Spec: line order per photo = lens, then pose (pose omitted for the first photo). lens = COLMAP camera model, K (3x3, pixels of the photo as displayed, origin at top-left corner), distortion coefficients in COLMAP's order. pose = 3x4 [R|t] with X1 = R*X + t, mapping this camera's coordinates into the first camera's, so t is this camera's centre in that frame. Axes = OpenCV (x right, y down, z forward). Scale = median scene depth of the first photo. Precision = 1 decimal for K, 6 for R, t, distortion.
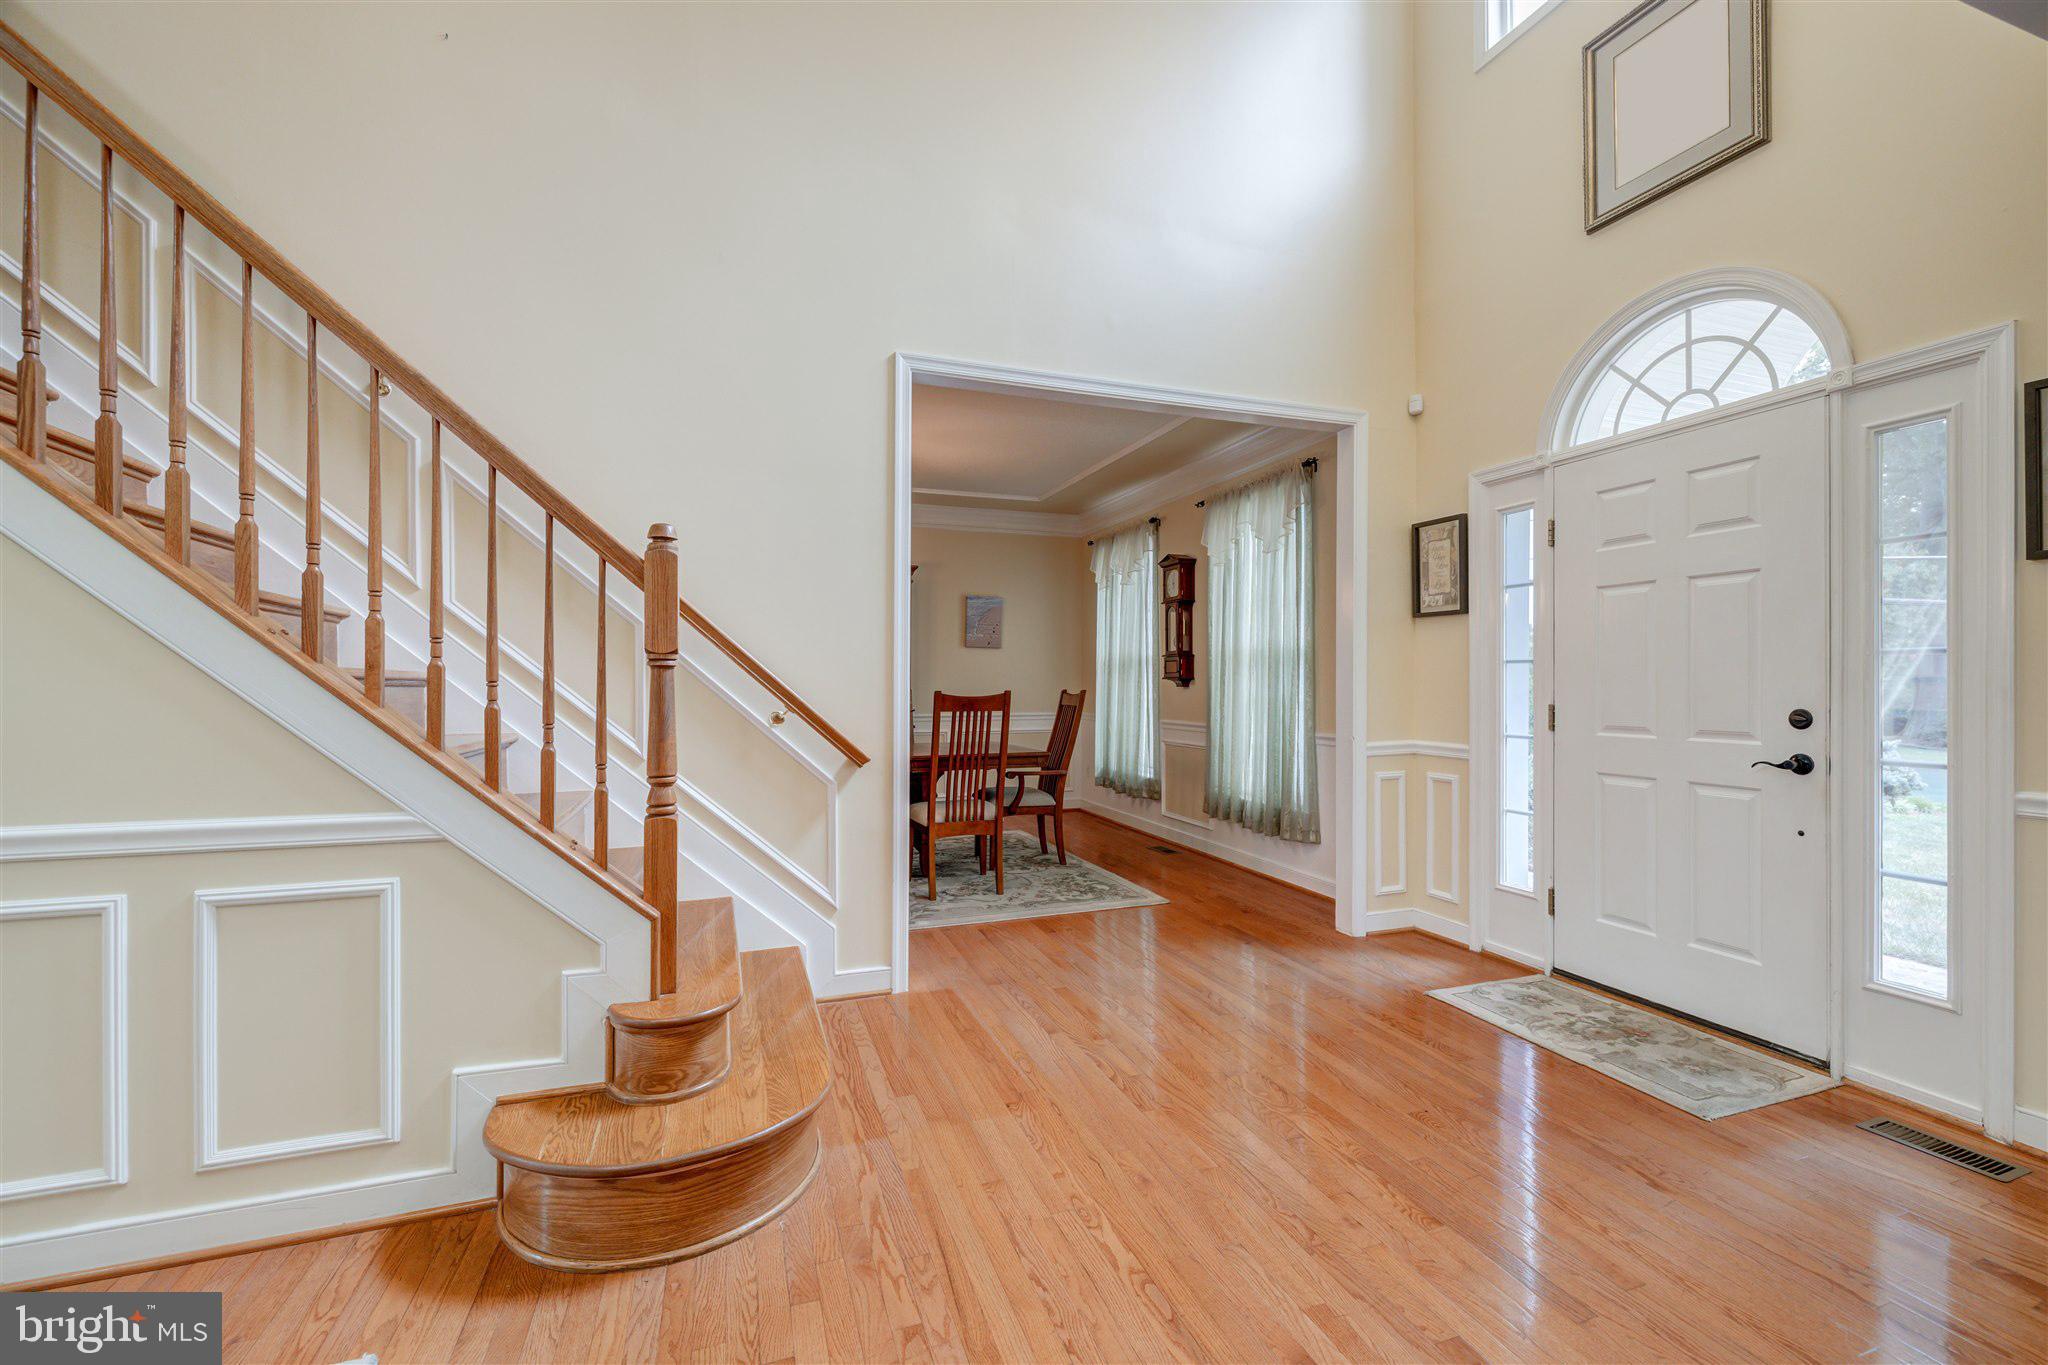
lens RADIAL K [[852.9, 0, 1026.9], [0, 852.9, 679.7], [0, 0, 1]] dist [0.000001, 0.000001]
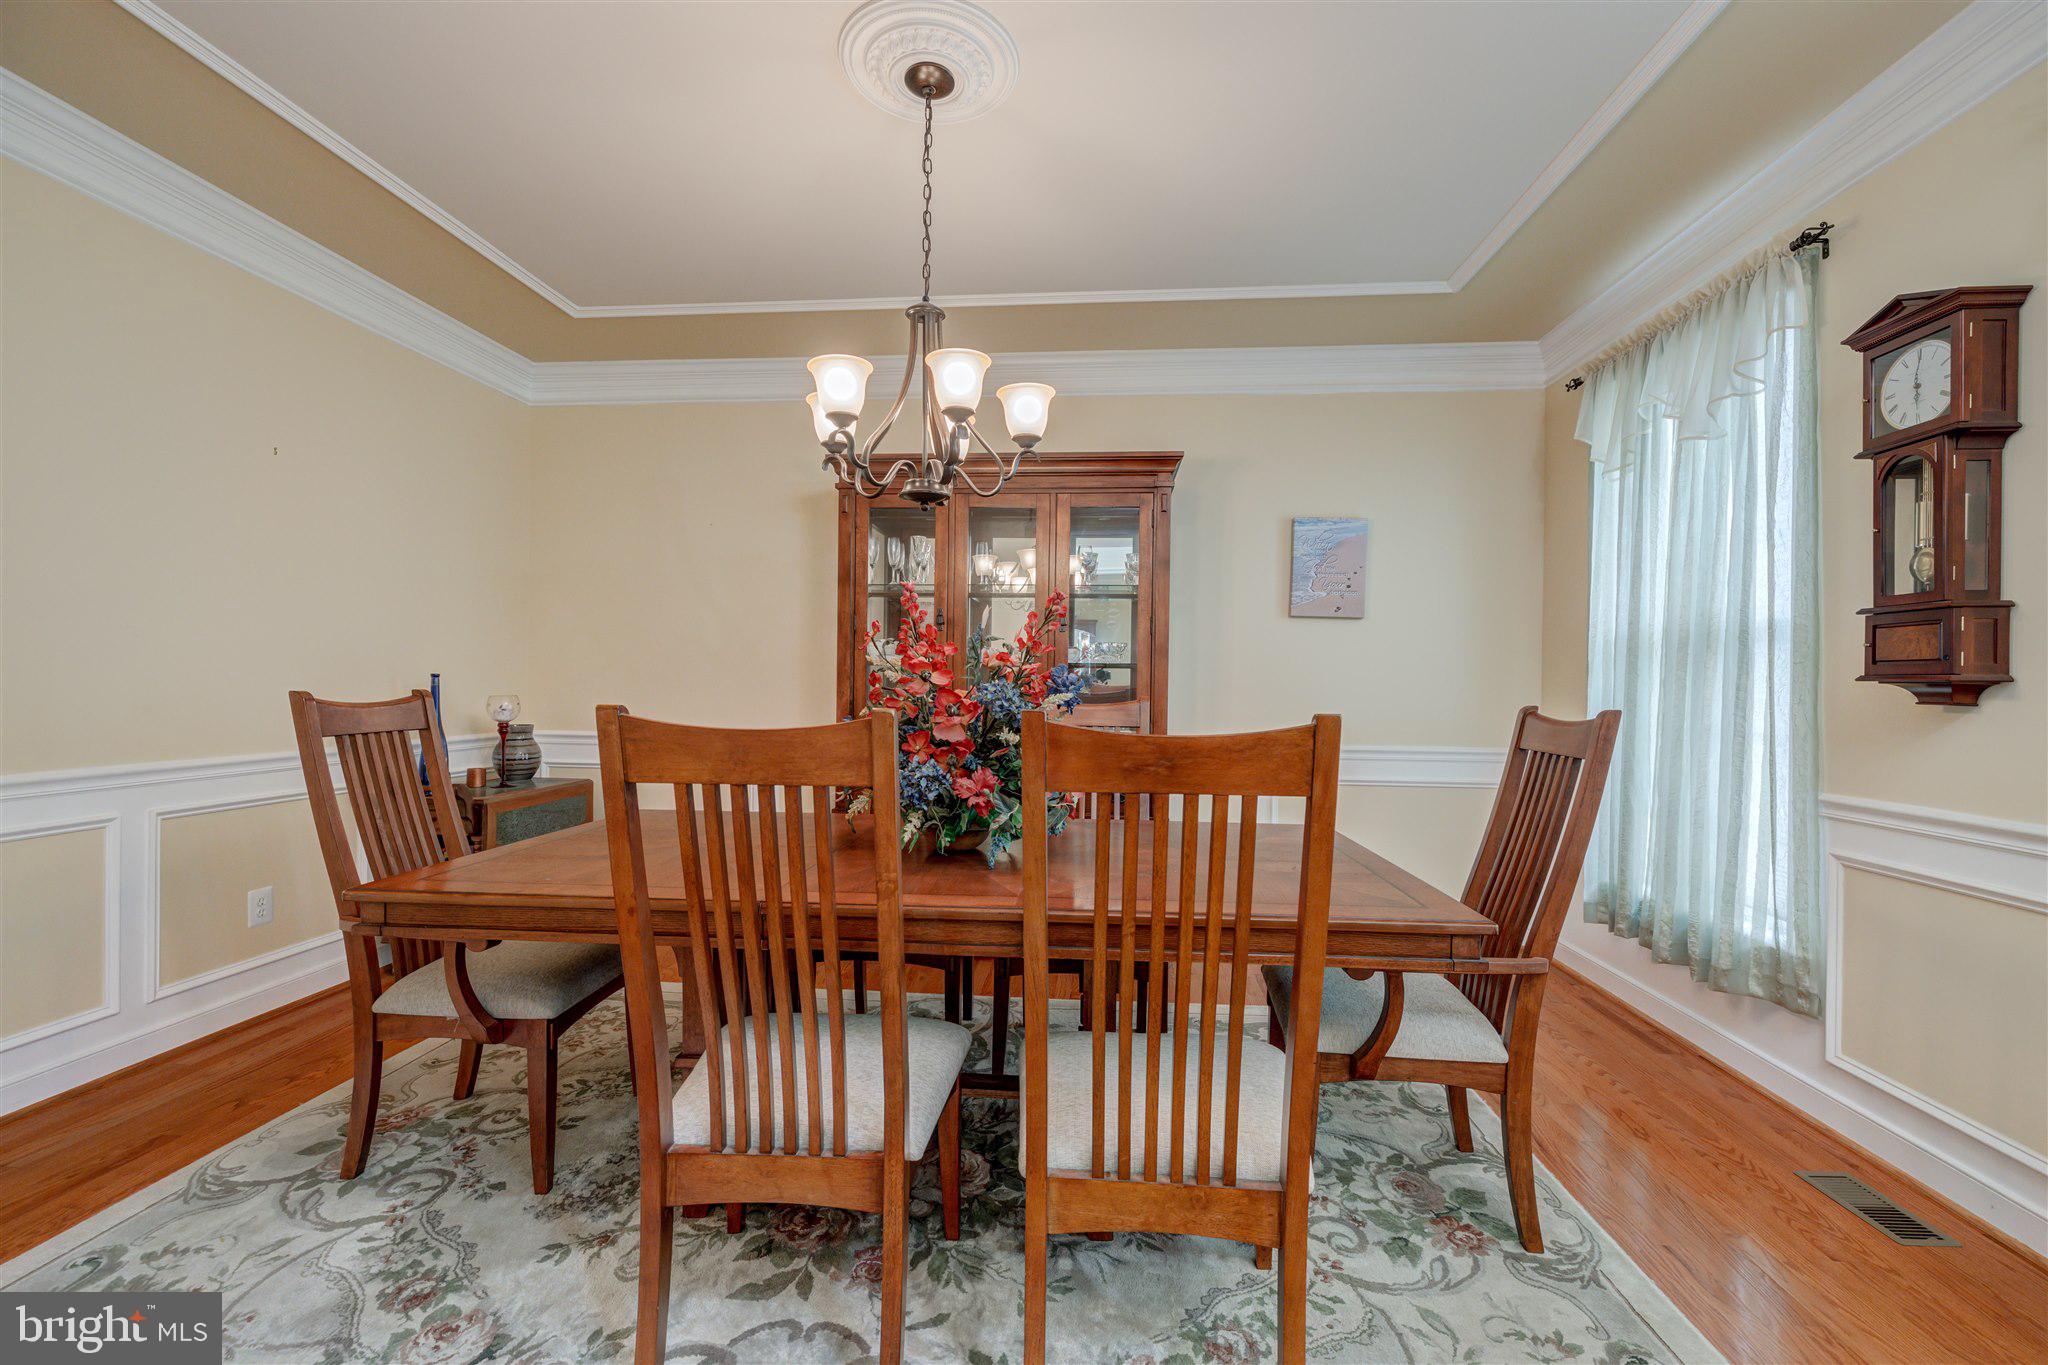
lens RADIAL K [[852.9, 0, 1035.3], [0, 852.9, 684.1], [0, 0, 1]] dist [0.000001, 0.000001]
pose [[0.912010, 0.012540, -0.409977, 0.000960], [-0.010898, 0.999920, 0.006343, 0.002430], [0.410024, -0.001317, 0.912074, 0.626309]]
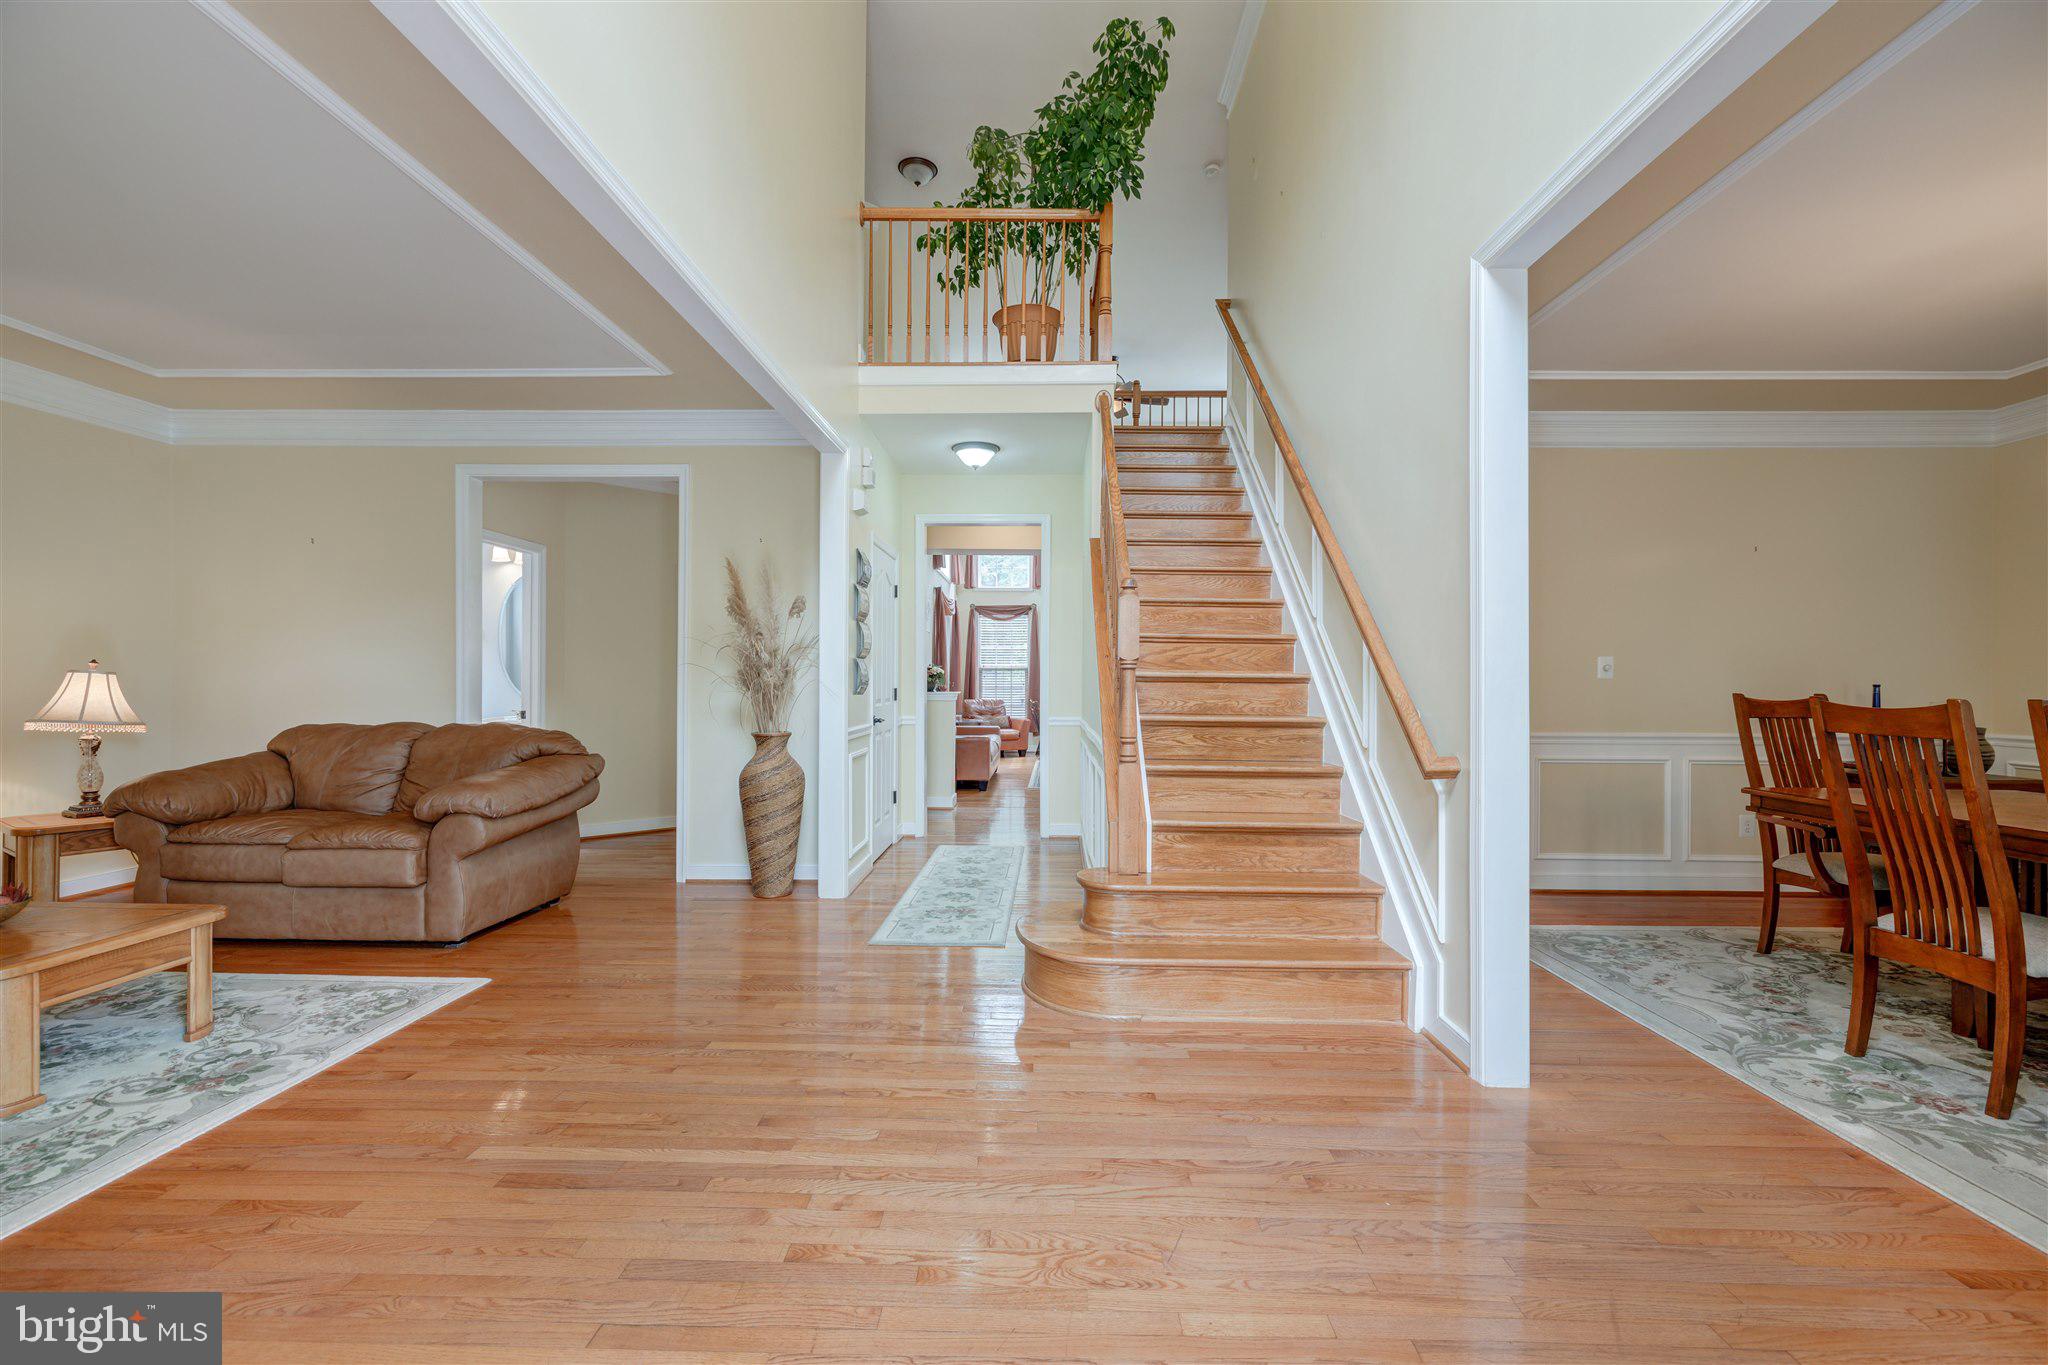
lens RADIAL K [[852.9, 0, 1032.1], [0, 852.9, 686.0], [0, 0, 1]] dist [0.000001, 0.000001]
pose [[-0.350973, 0.002783, -0.936381, 0.424443], [-0.004303, 0.999980, 0.004585, 0.004498], [0.936376, 0.005639, -0.350954, 0.531504]]
